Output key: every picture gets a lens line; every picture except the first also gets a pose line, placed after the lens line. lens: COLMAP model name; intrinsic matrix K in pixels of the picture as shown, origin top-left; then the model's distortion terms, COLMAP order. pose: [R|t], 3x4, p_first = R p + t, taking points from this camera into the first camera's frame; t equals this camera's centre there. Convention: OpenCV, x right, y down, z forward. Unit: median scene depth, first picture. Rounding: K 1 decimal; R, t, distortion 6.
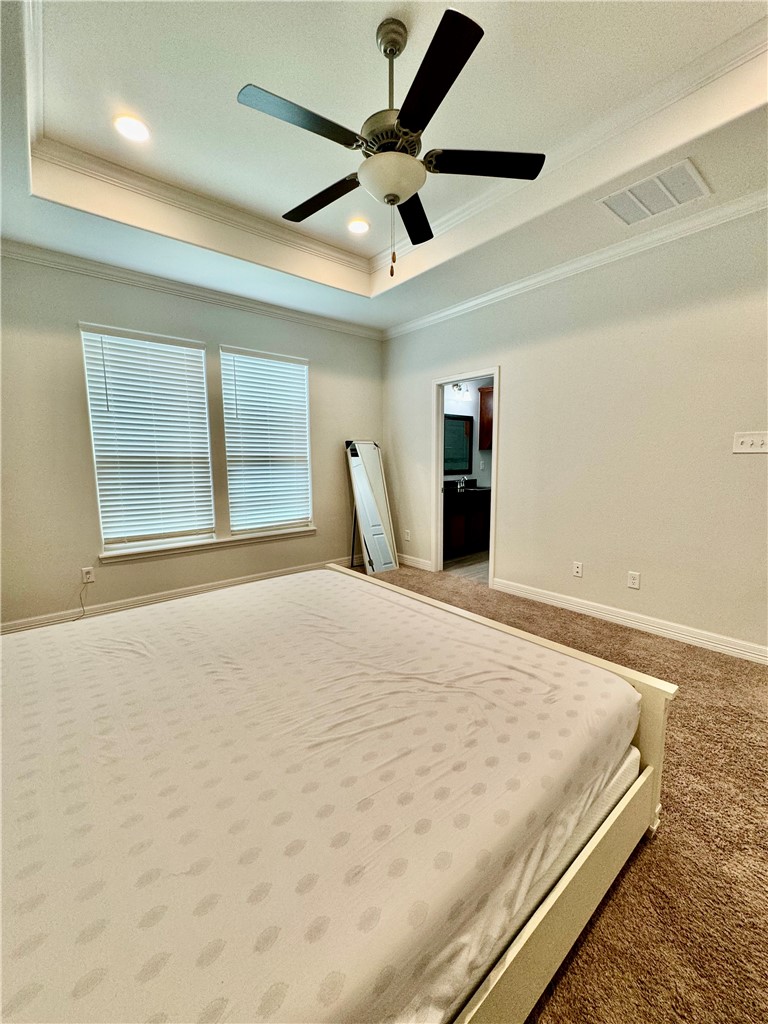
lens RADIAL K [[411.4, 0, 384.0], [0, 411.4, 512.0], [0, 0, 1]] dist [-0.002407, 0.000165]
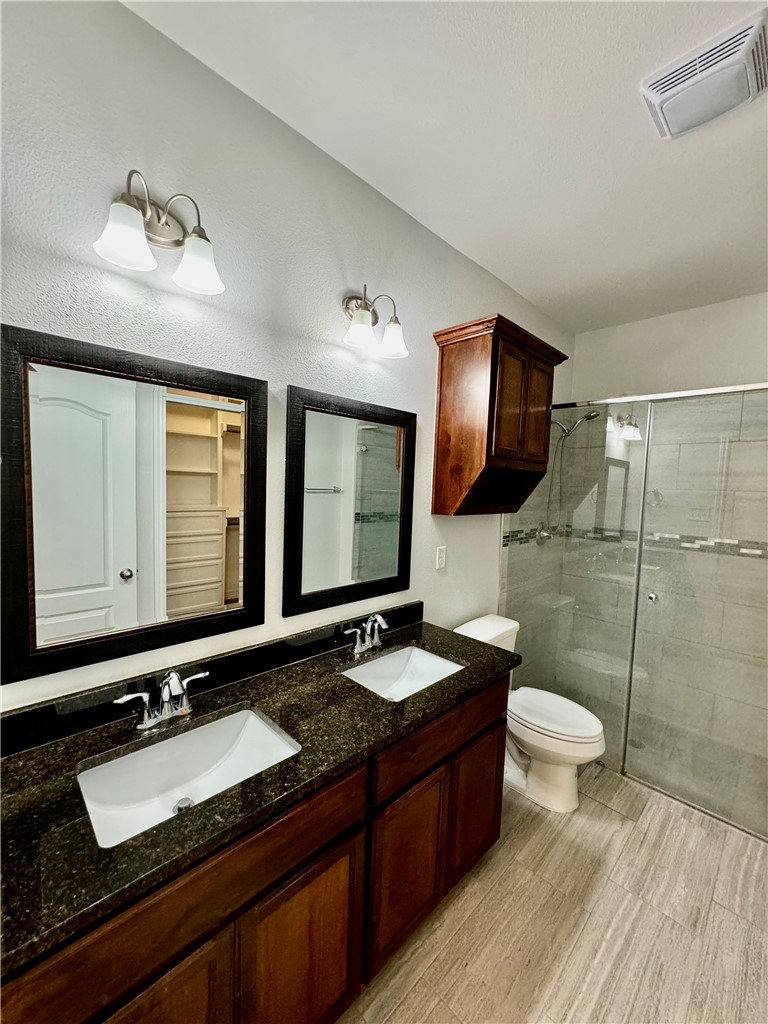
lens RADIAL K [[404.1, 0, 372.0], [0, 404.1, 508.7], [0, 0, 1]] dist [-0.002389, -0.000370]
pose [[0.996829, 0.036292, 0.070813, 0.295806], [-0.032011, 0.997643, -0.060693, -0.249325], [-0.072849, 0.058234, 0.995641, 1.258382]]
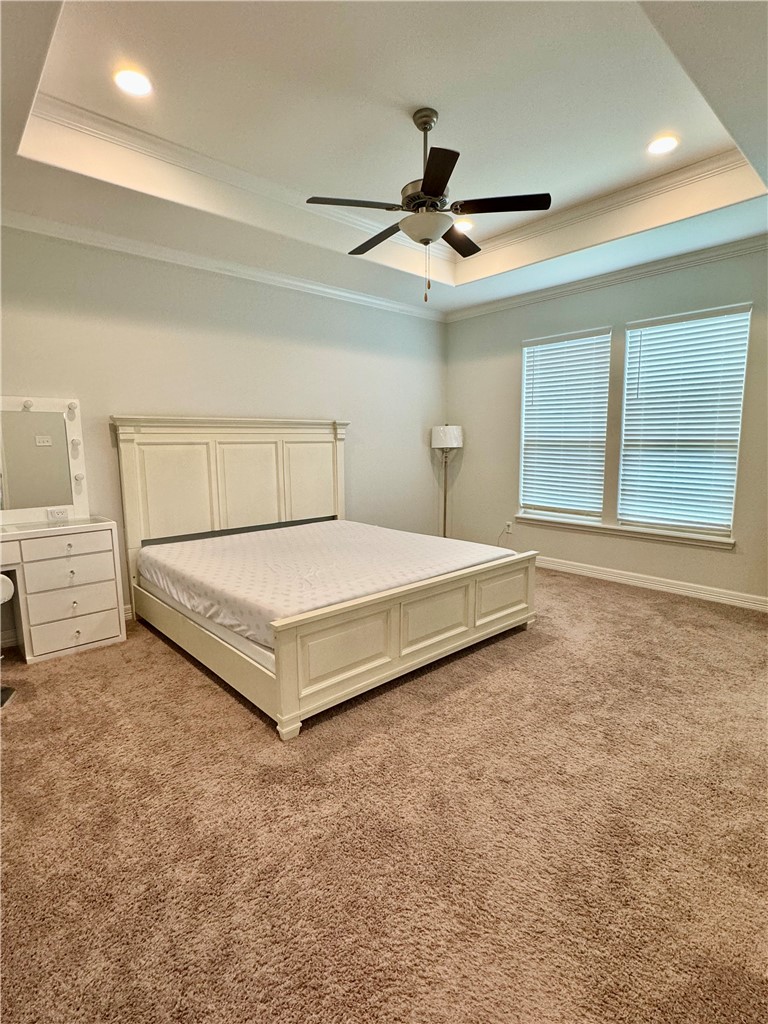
lens RADIAL K [[508.1, 0, 384.0], [0, 508.1, 512.0], [0, 0, 1]] dist [-0.000503, -0.000059]
pose [[0.048616, 0.143519, -0.988453, 0.911825], [-0.126530, 0.982535, 0.136437, -0.073998], [0.990771, 0.118436, 0.065926, 0.467726]]
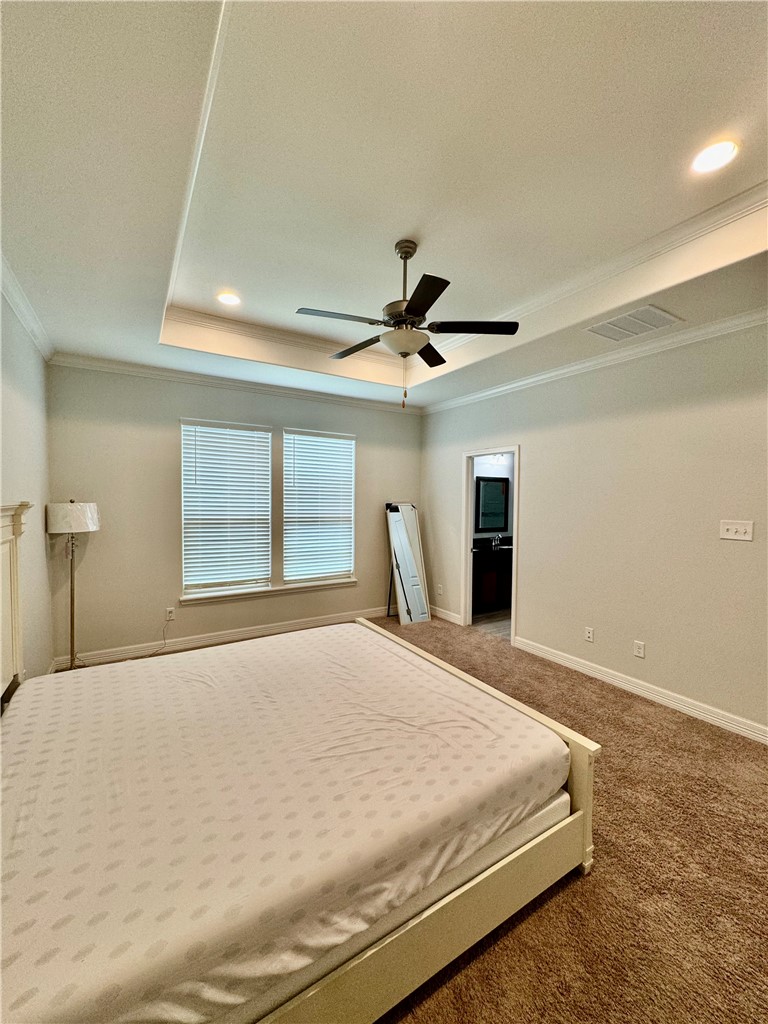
lens RADIAL K [[411.4, 0, 384.0], [0, 411.4, 512.0], [0, 0, 1]] dist [-0.002407, 0.000165]
pose [[0.990012, 0.023238, -0.139056, 0.084406], [-0.036288, 0.995092, -0.092062, -0.062082], [0.136234, 0.096189, 0.985996, -0.166346]]
